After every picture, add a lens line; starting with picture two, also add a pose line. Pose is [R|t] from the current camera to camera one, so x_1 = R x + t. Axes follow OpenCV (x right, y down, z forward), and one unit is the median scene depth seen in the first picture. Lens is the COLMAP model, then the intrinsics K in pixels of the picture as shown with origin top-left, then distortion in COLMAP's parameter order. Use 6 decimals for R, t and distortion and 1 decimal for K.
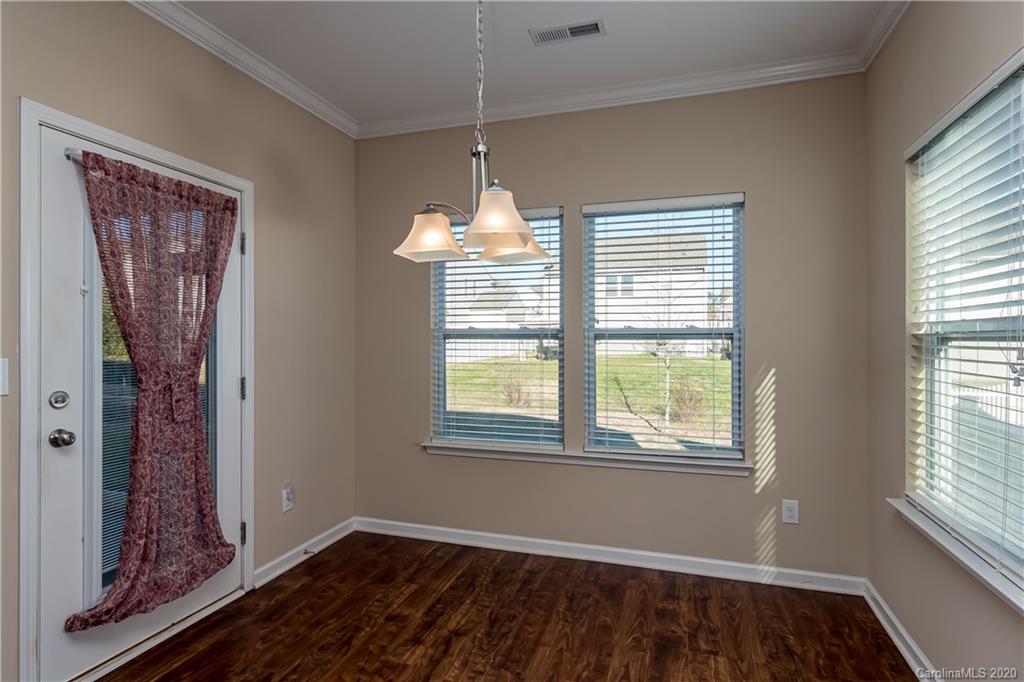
lens RADIAL K [[542.9, 0, 512.0], [0, 542.9, 341.0], [0, 0, 1]] dist [-0.003527, -0.000317]
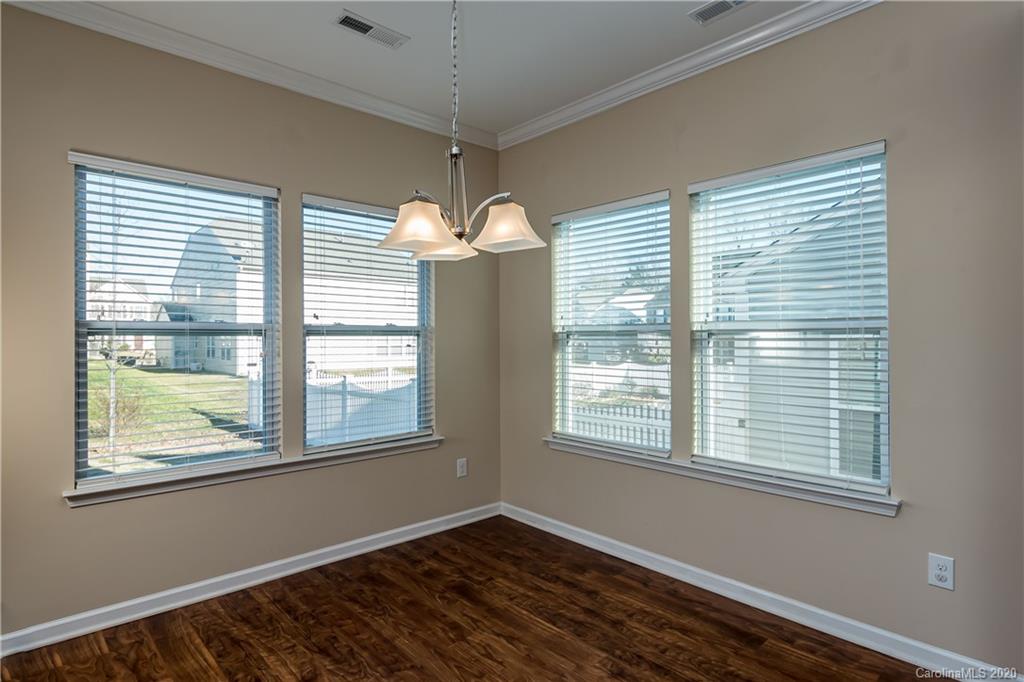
lens RADIAL K [[548.6, 0, 512.0], [0, 548.6, 341.0], [0, 0, 1]] dist [-0.003553, -0.000369]
pose [[0.490299, -0.008610, 0.871512, -0.585671], [0.002150, 0.999960, 0.008669, -0.001593], [-0.871552, -0.002376, 0.490298, 0.252801]]
